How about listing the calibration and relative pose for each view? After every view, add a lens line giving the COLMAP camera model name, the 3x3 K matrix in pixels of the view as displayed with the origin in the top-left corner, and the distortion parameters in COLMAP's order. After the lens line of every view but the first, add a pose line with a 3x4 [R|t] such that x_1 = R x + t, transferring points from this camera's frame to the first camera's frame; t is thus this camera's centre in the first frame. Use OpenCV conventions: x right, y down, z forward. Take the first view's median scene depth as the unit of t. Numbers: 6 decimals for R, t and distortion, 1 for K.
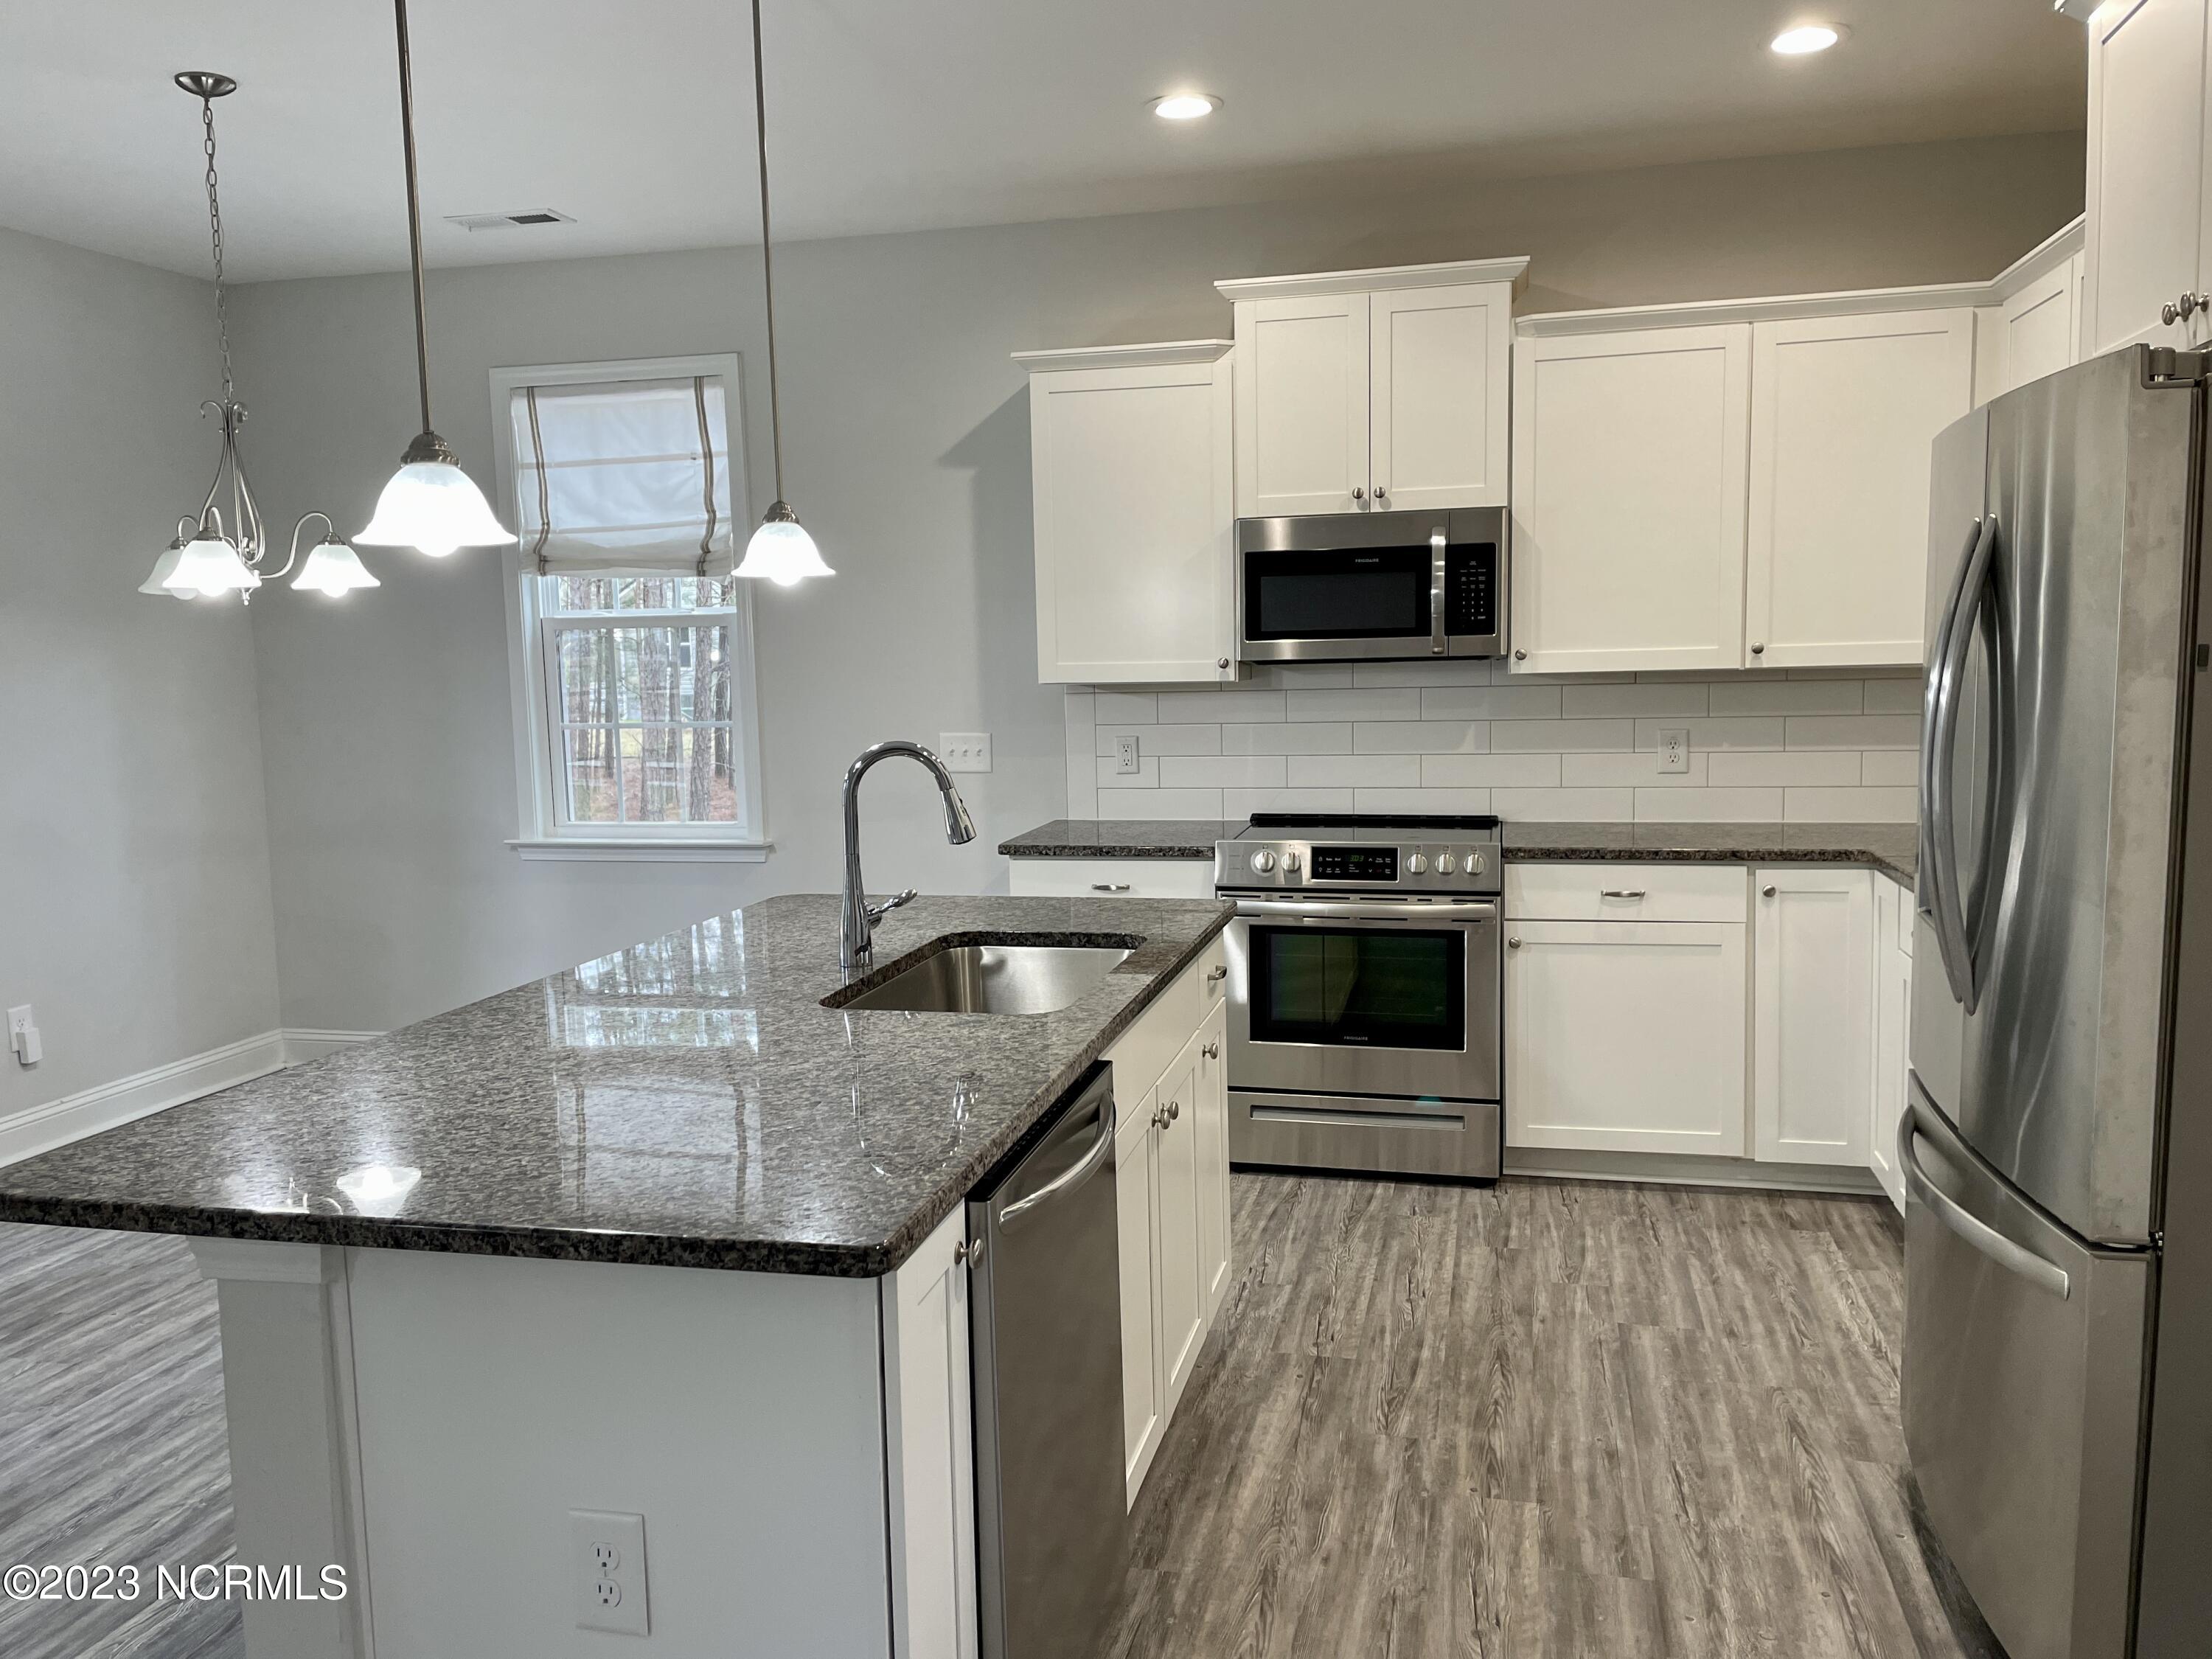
lens RADIAL K [[1659.0, 0, 1109.5], [0, 1659.0, 869.7], [0, 0, 1]] dist [0.073484, -0.096533]
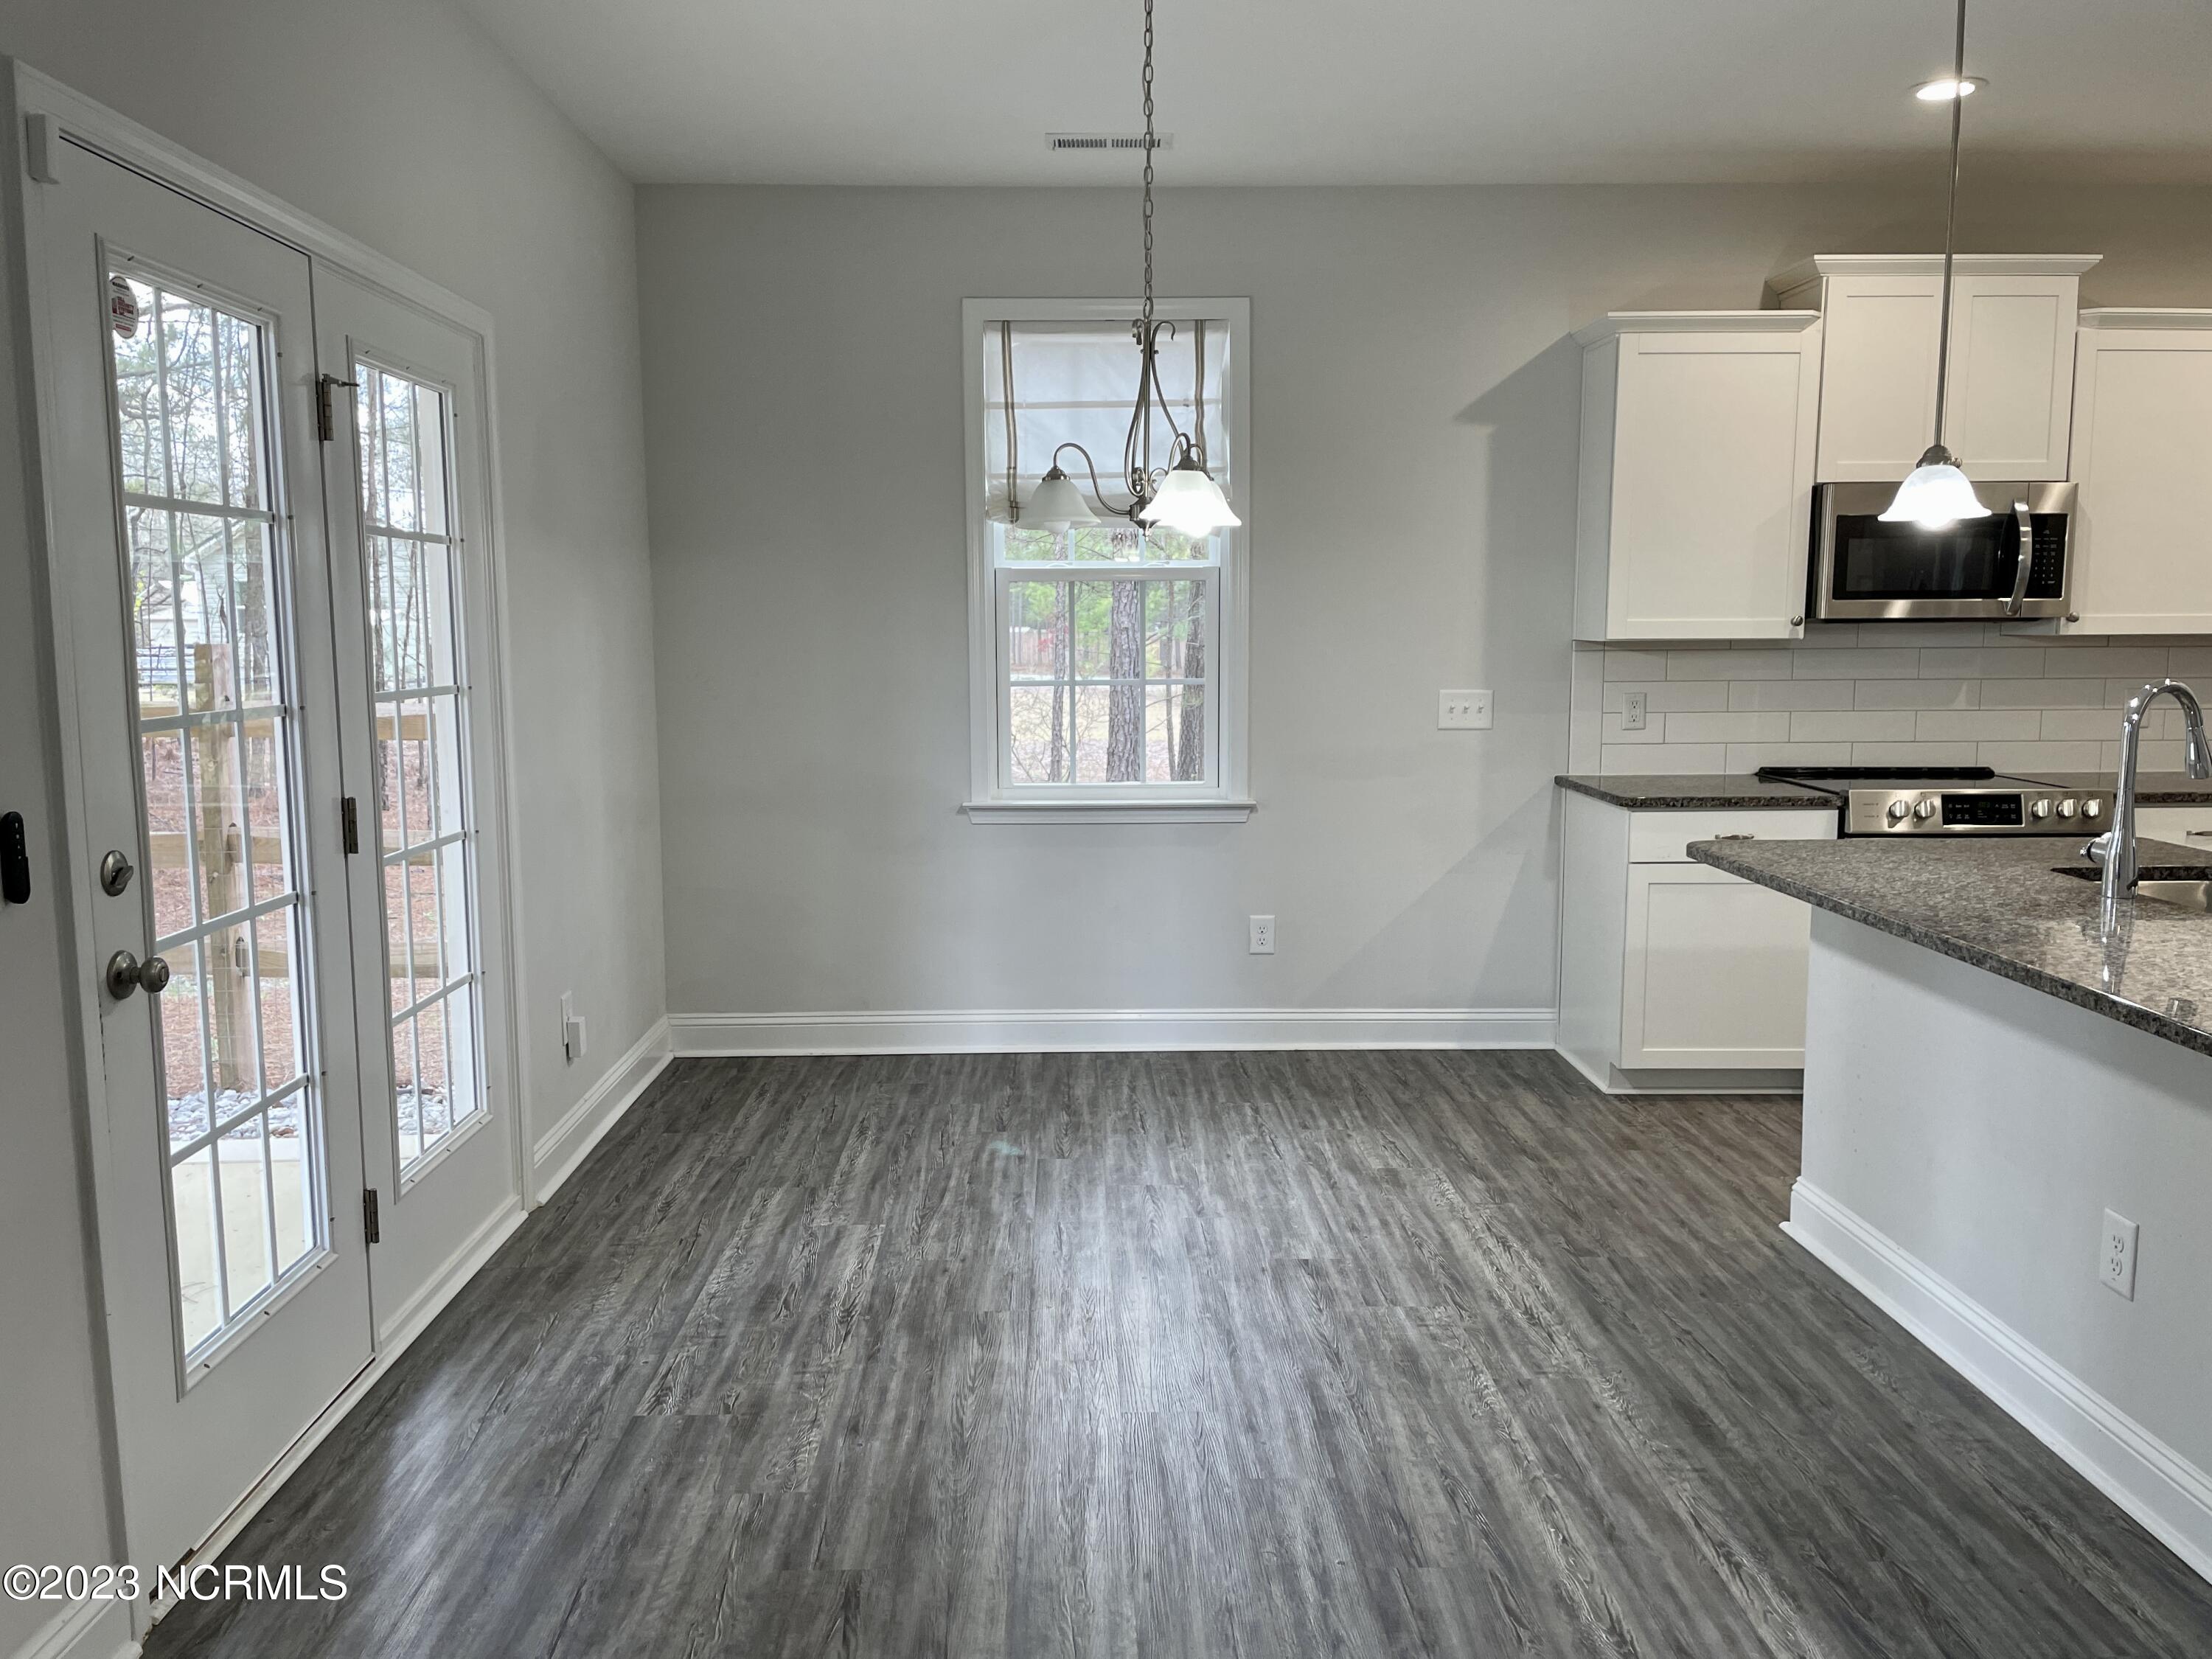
lens RADIAL K [[1659.0, 0, 1054.9], [0, 1659.0, 825.7], [0, 0, 1]] dist [0.073484, -0.096533]
pose [[0.969999, -0.005522, 0.243045, -0.570726], [0.013446, 0.999430, -0.030954, 0.026705], [-0.242735, 0.033293, 0.969521, 0.094149]]
